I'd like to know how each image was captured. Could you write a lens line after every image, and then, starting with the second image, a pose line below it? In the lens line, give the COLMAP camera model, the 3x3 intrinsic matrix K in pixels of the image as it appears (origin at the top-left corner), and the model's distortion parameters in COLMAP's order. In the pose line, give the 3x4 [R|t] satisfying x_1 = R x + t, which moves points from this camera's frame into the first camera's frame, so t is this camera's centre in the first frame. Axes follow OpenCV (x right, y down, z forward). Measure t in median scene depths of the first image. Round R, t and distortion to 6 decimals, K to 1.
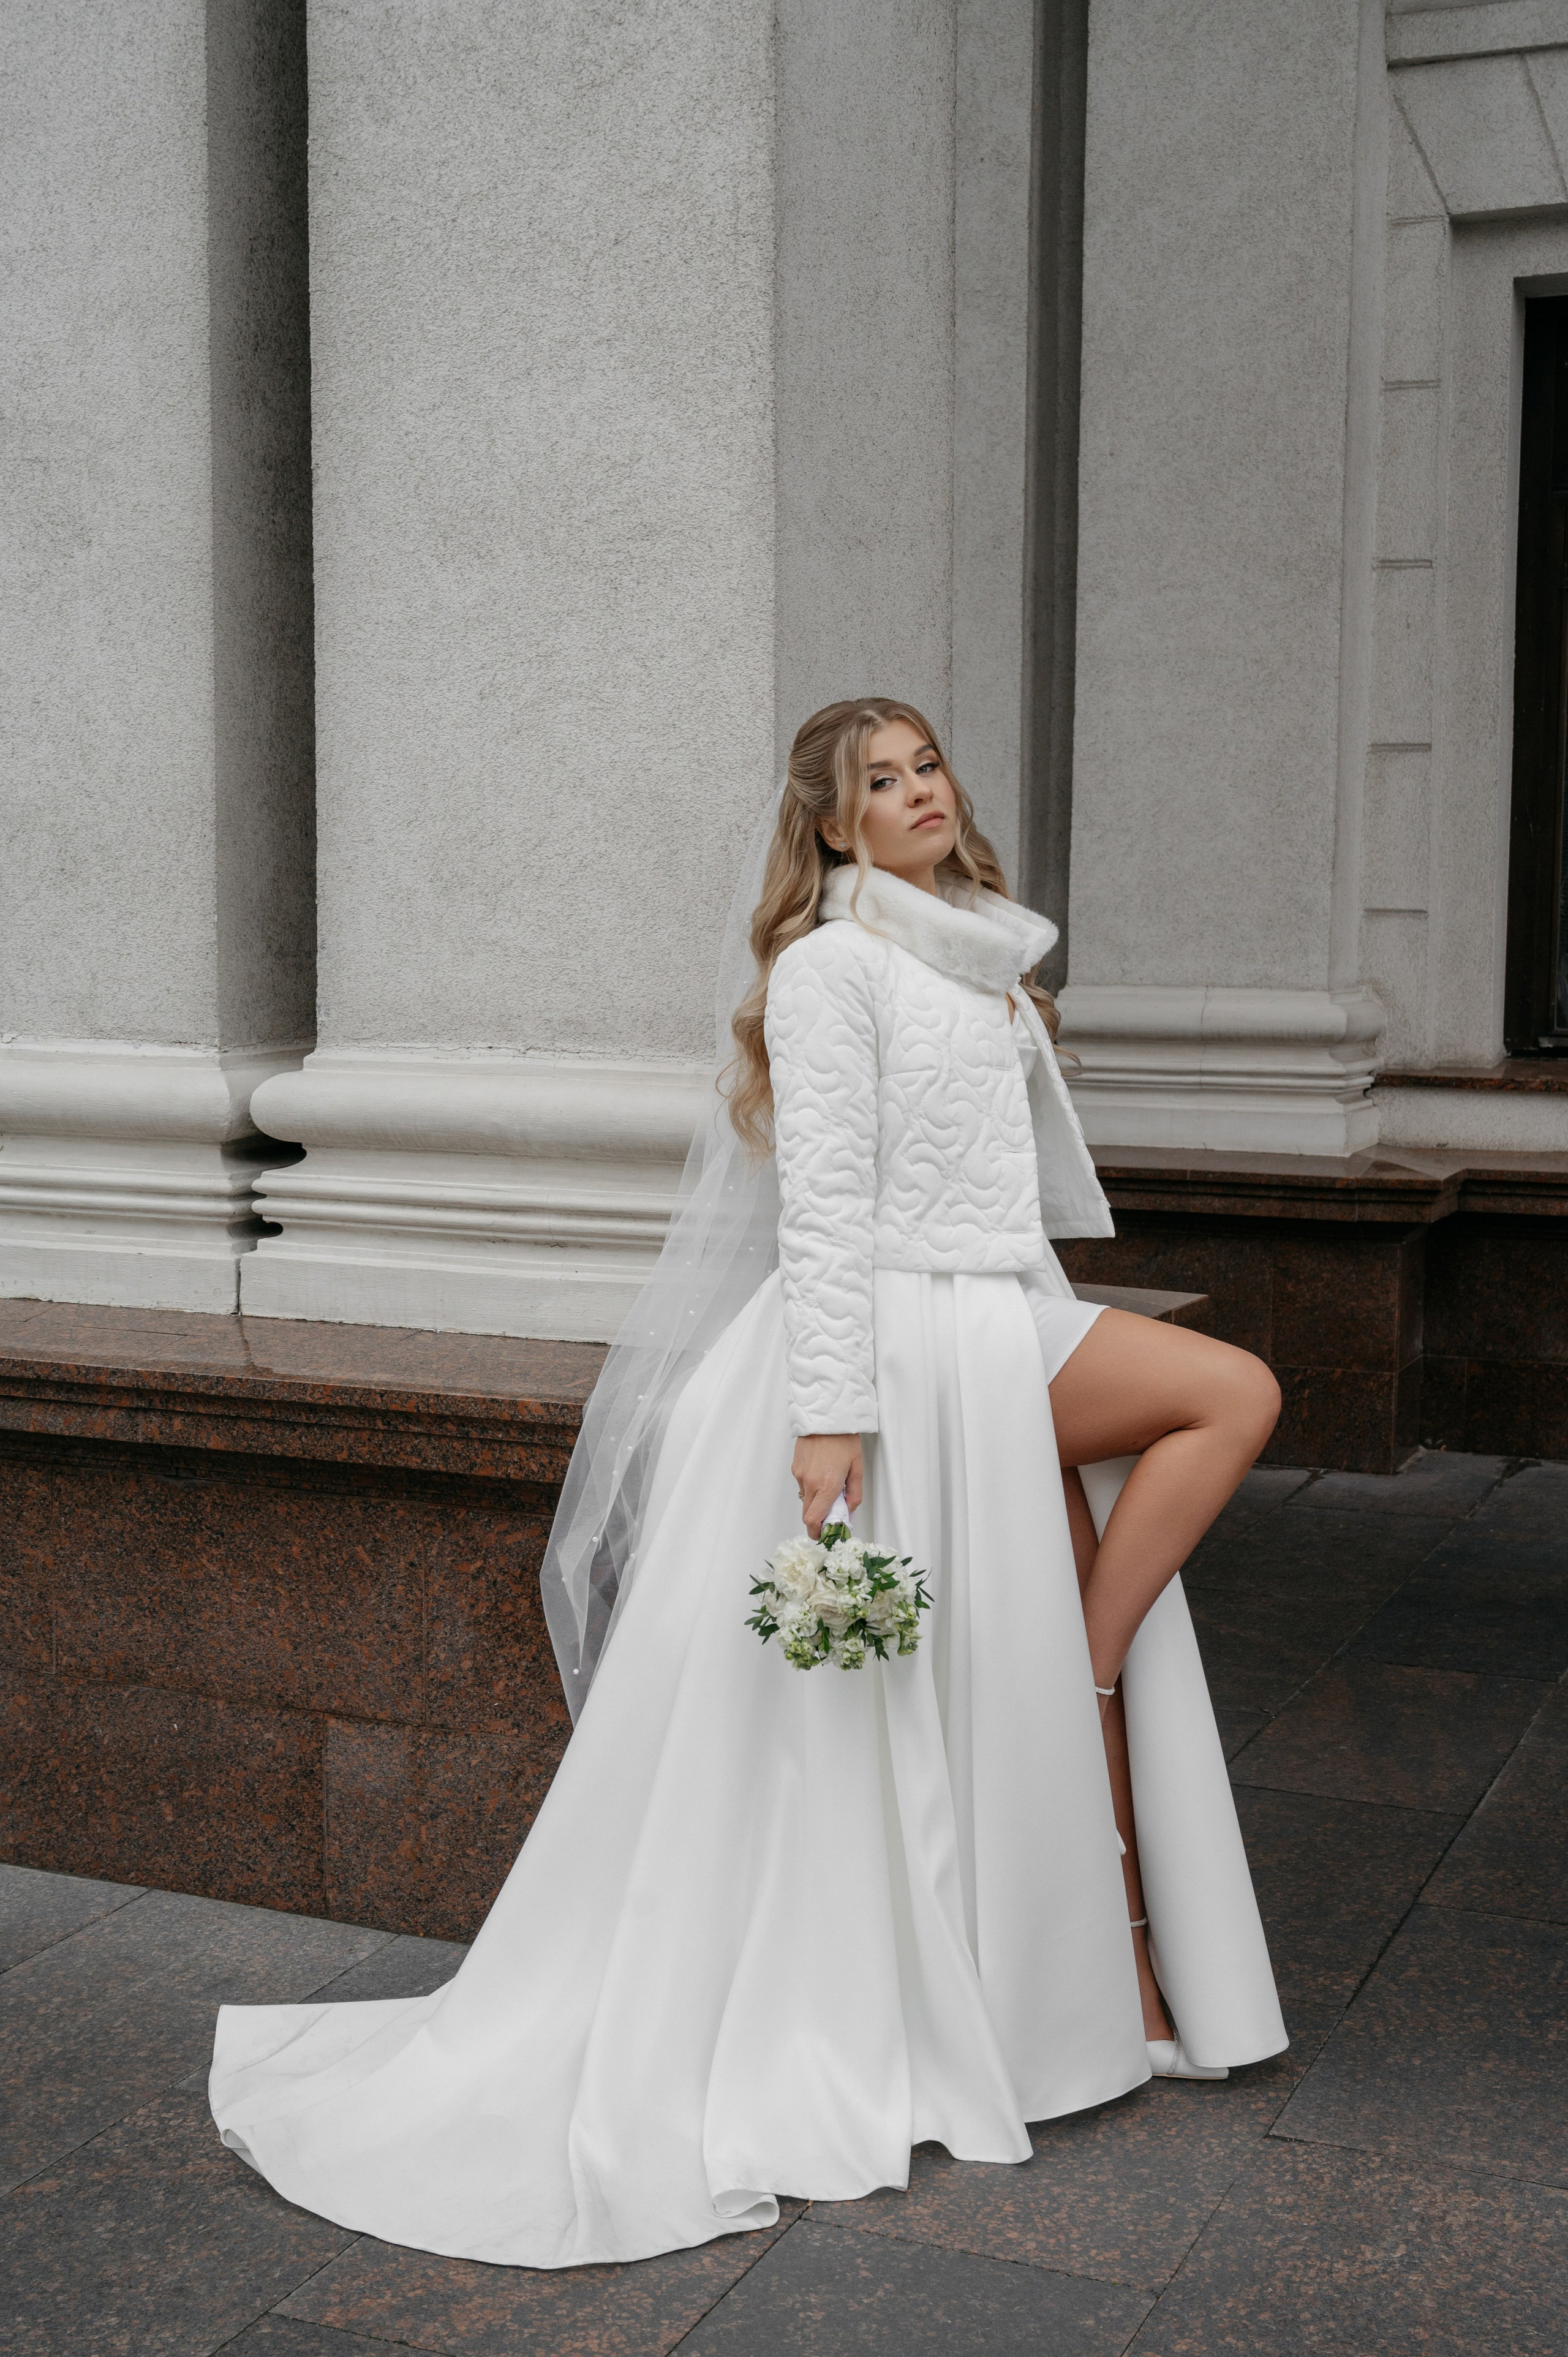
lens RADIAL K [[2896.1, 0, 787.7], [0, 2896.1, 1179.5], [0, 0, 1]] dist [0.030239, 0.005929]
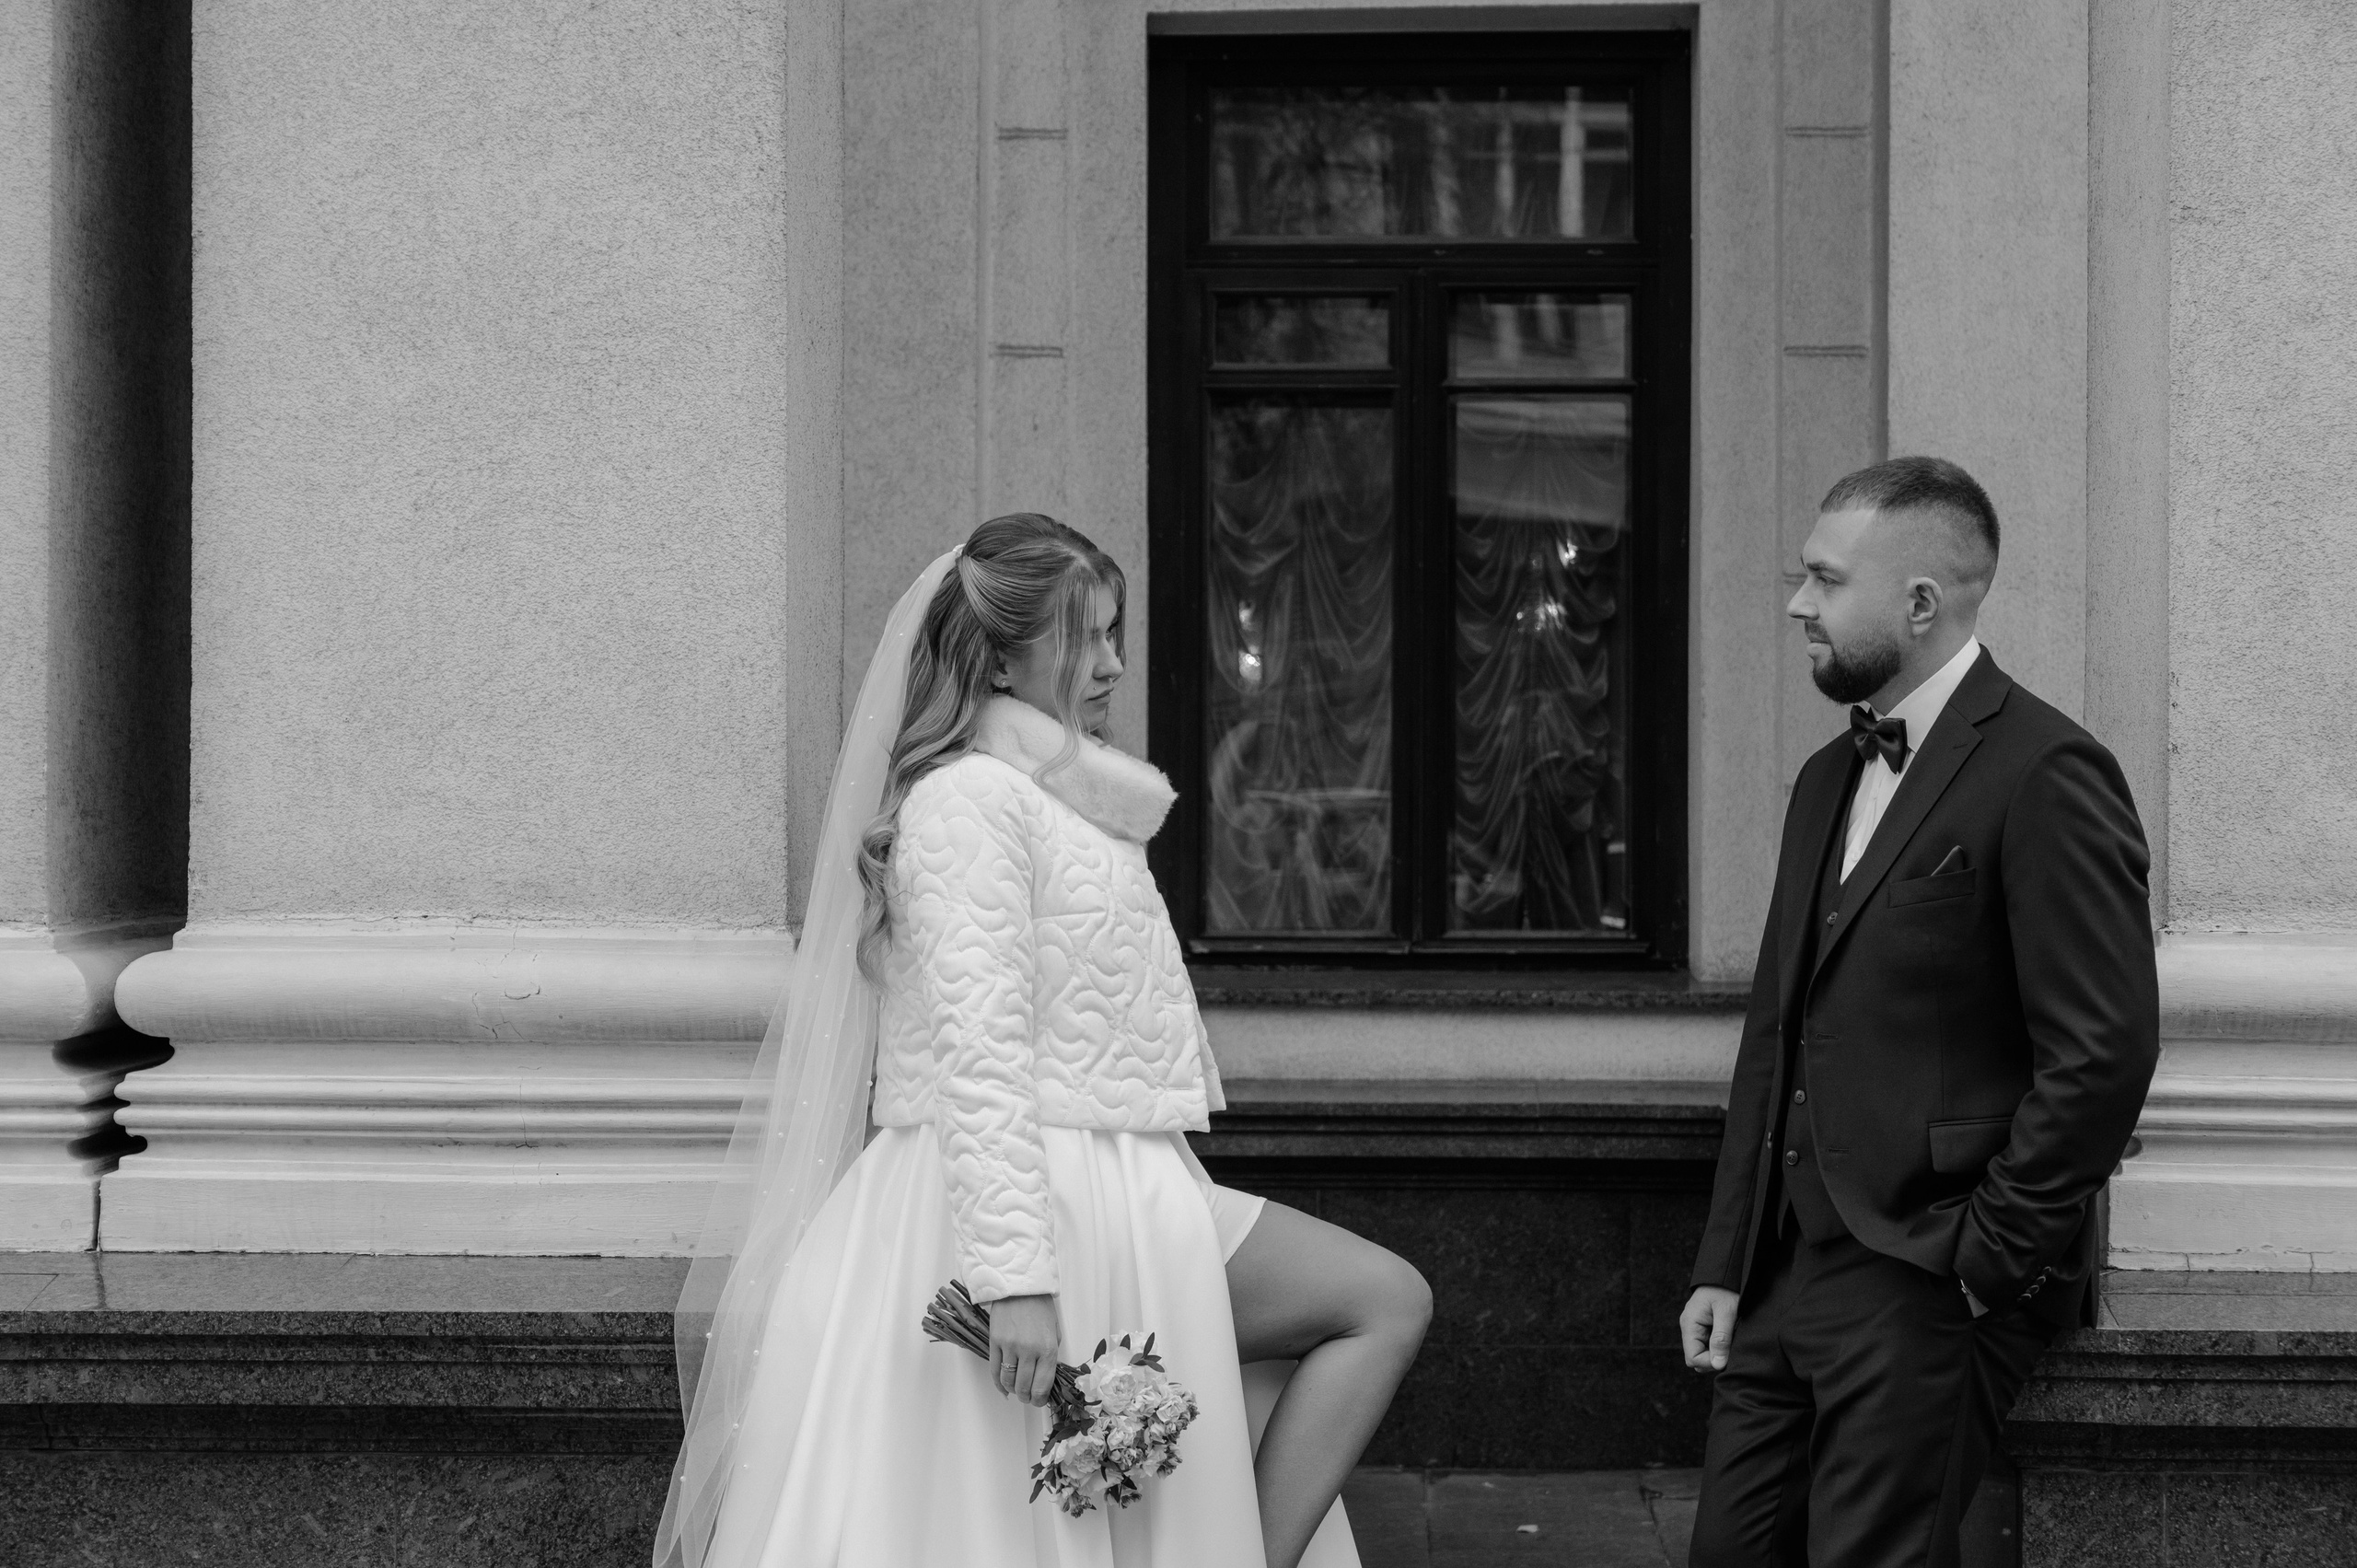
lens RADIAL K [[4661.5, 0, 1115.9], [0, 4661.5, 784.0], [0, 0, 1]] dist [0.081452, -0.232407]
pose [[0.934105, -0.001611, 0.356994, -0.410815], [0.037821, 0.994809, -0.094473, 0.053756], [-0.354988, 0.101750, 0.929317, -0.352966]]
